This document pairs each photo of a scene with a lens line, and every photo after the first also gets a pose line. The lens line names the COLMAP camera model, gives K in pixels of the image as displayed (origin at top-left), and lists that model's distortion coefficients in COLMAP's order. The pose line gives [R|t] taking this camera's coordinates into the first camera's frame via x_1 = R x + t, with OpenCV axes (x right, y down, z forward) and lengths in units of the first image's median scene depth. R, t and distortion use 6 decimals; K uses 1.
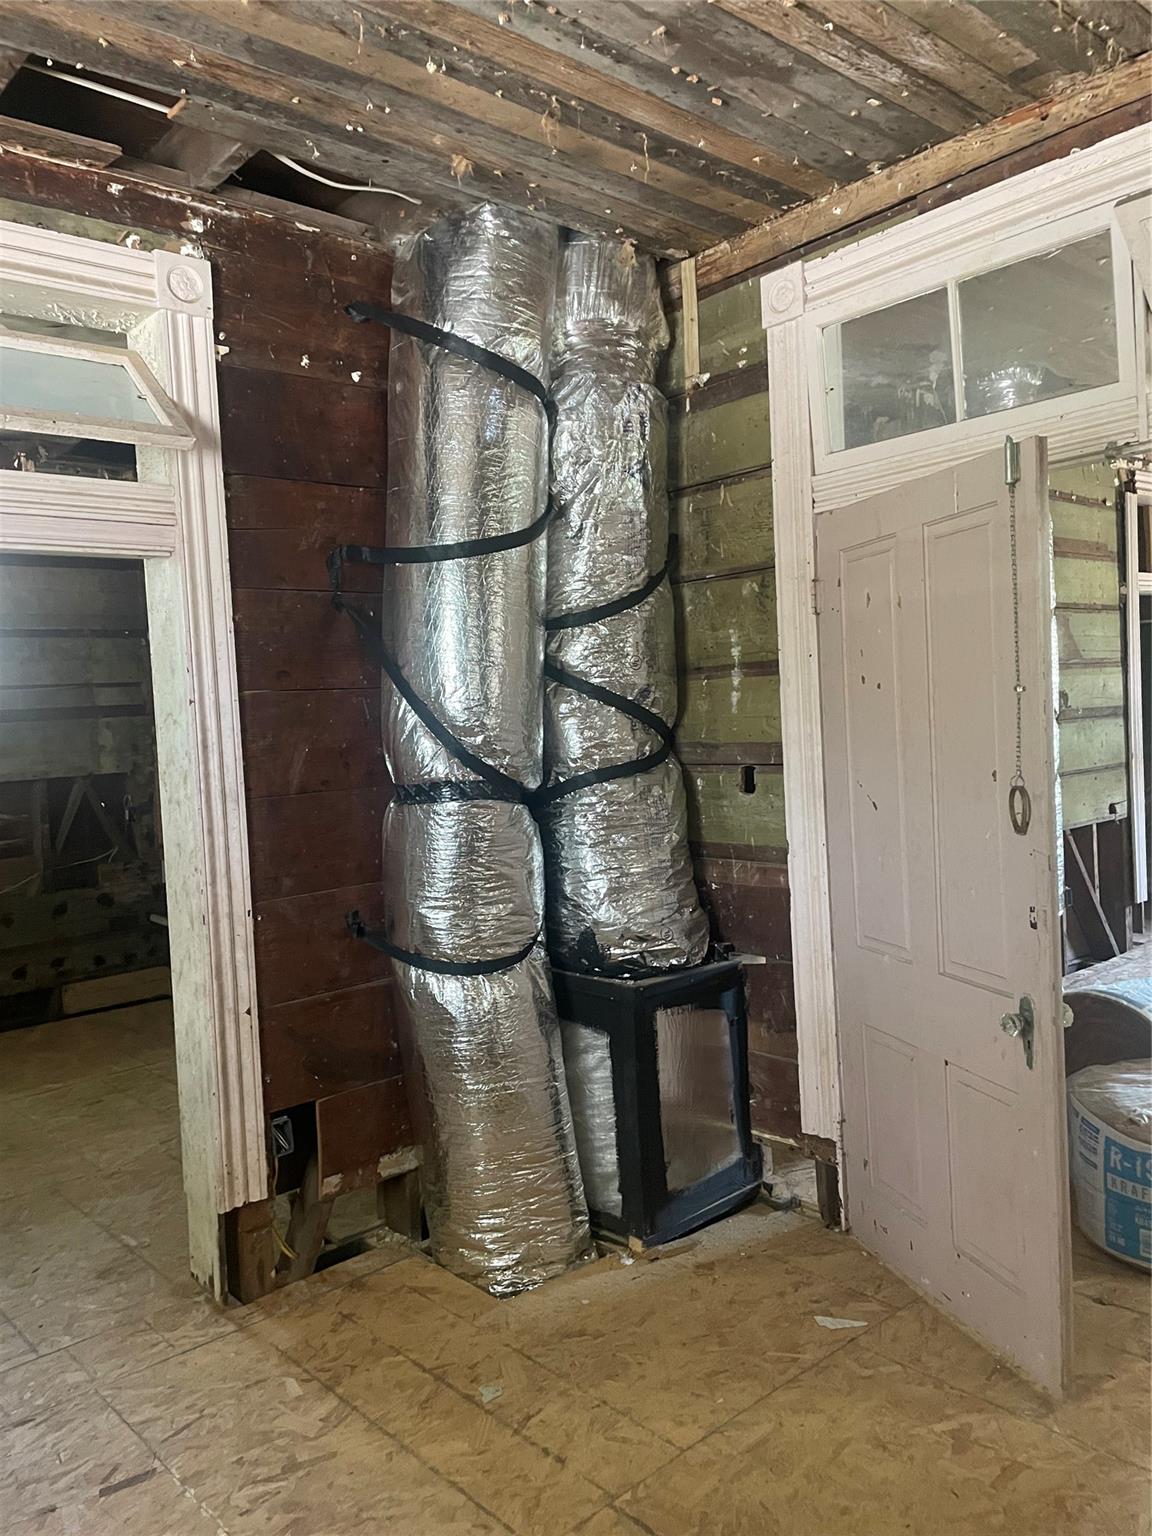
lens RADIAL K [[1160.8, 0, 574.5], [0, 1160.8, 760.6], [0, 0, 1]] dist [0.015285, 0.000150]
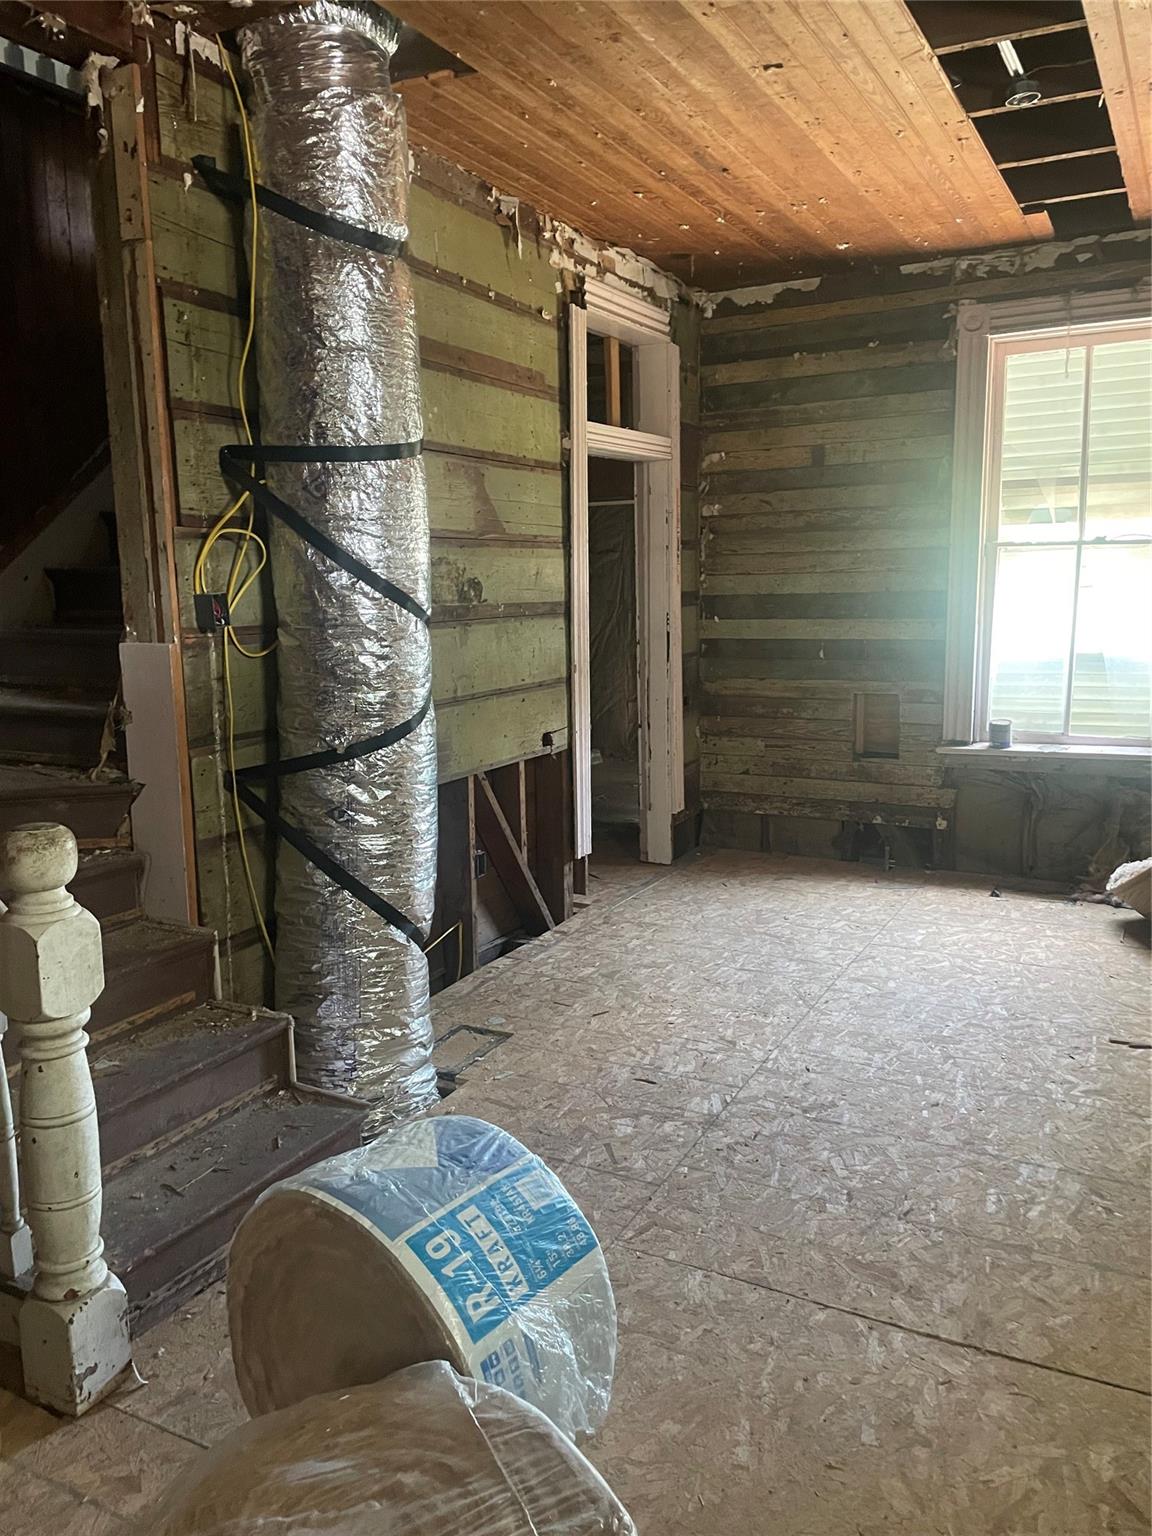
lens RADIAL K [[1160.8, 0, 575.1], [0, 1160.8, 771.6], [0, 0, 1]] dist [0.015285, 0.000150]
pose [[0.931844, -0.020478, 0.362281, 0.207397], [-0.020305, 0.993899, 0.108408, -0.019875], [-0.362290, -0.108375, 0.925743, 0.297723]]
